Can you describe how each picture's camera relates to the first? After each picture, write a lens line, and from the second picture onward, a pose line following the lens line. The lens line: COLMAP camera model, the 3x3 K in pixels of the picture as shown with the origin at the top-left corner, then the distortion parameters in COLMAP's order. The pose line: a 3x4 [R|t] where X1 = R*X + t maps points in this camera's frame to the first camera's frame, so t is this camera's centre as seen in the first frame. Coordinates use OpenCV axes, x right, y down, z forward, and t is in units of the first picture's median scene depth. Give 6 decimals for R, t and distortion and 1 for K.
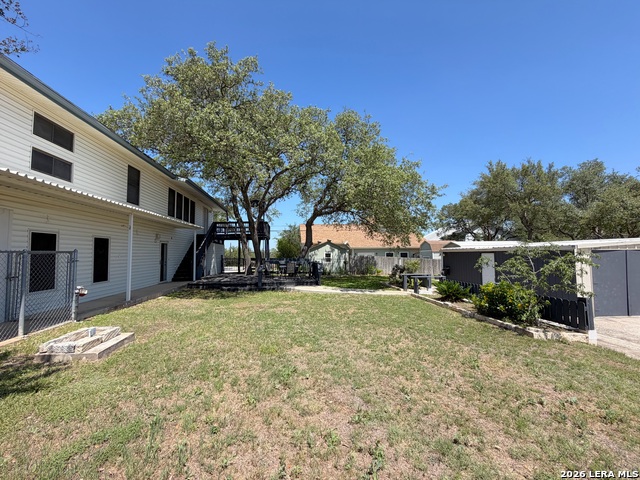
lens RADIAL K [[256.0, 0, 322.1], [0, 256.0, 239.6], [0, 0, 1]] dist [0.002705, -0.000585]
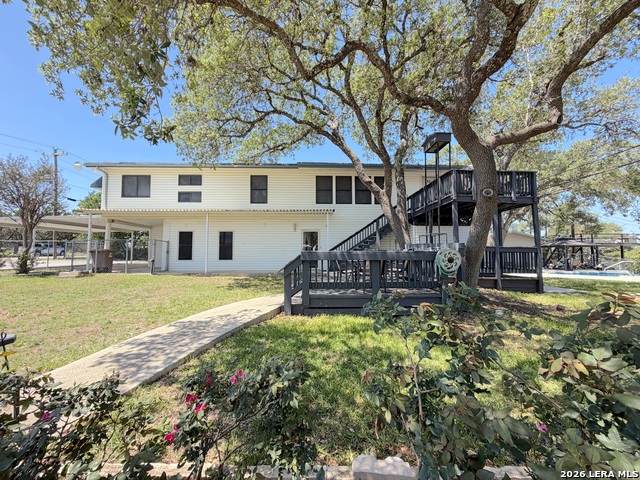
lens RADIAL K [[256.0, 0, 318.3], [0, 256.0, 238.4], [0, 0, 1]] dist [0.002705, -0.000585]
pose [[-0.112492, -0.043779, -0.992688, 0.629995], [0.055605, 0.997186, -0.050278, 0.148126], [0.992096, -0.060854, -0.109741, 1.786798]]
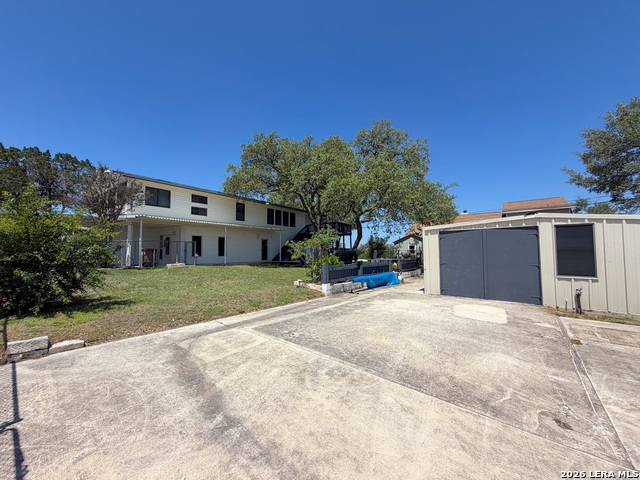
lens RADIAL K [[256.0, 0, 317.3], [0, 256.0, 240.8], [0, 0, 1]] dist [0.002705, -0.000585]
pose [[0.704342, -0.032953, -0.709096, 1.485065], [0.038499, 0.999225, -0.008195, 0.084192], [0.708816, -0.021528, 0.705065, -0.044250]]
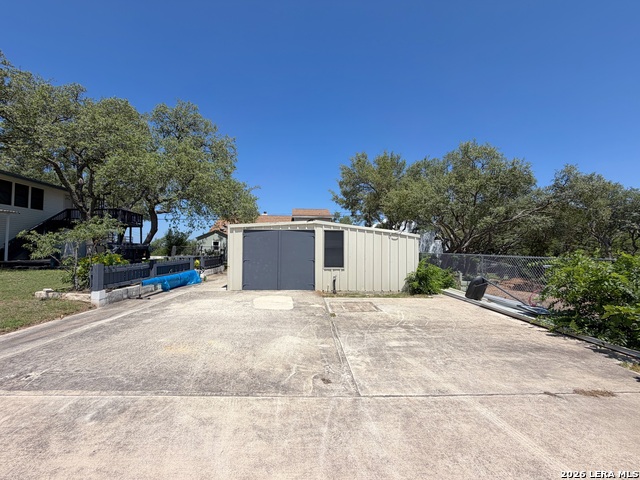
lens RADIAL K [[256.0, 0, 319.0], [0, 256.0, 239.5], [0, 0, 1]] dist [0.002705, -0.000585]
pose [[0.998635, 0.005861, -0.051904, 1.474675], [-0.005046, 0.999862, 0.015828, 0.079420], [0.051990, -0.015545, 0.998527, -0.029918]]
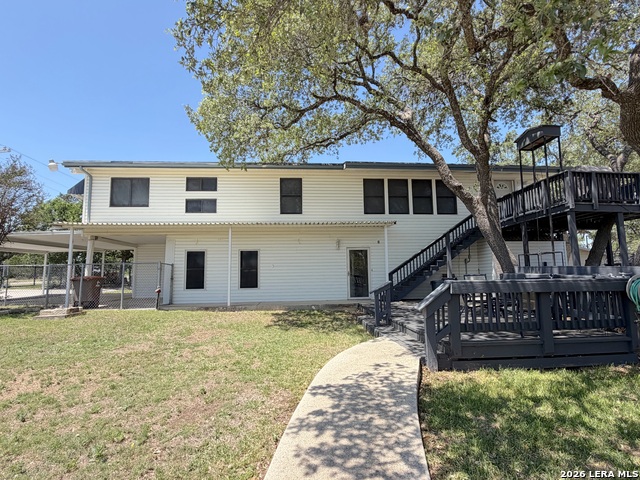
lens RADIAL K [[319.5, 0, 321.4], [0, 319.5, 241.3], [0, 0, 1]] dist [0.006343, 0.000923]
pose [[-0.073654, -0.087899, -0.993403, 0.606885], [0.066370, 0.993468, -0.092826, 0.112851], [0.995073, -0.072769, -0.067339, 1.492674]]
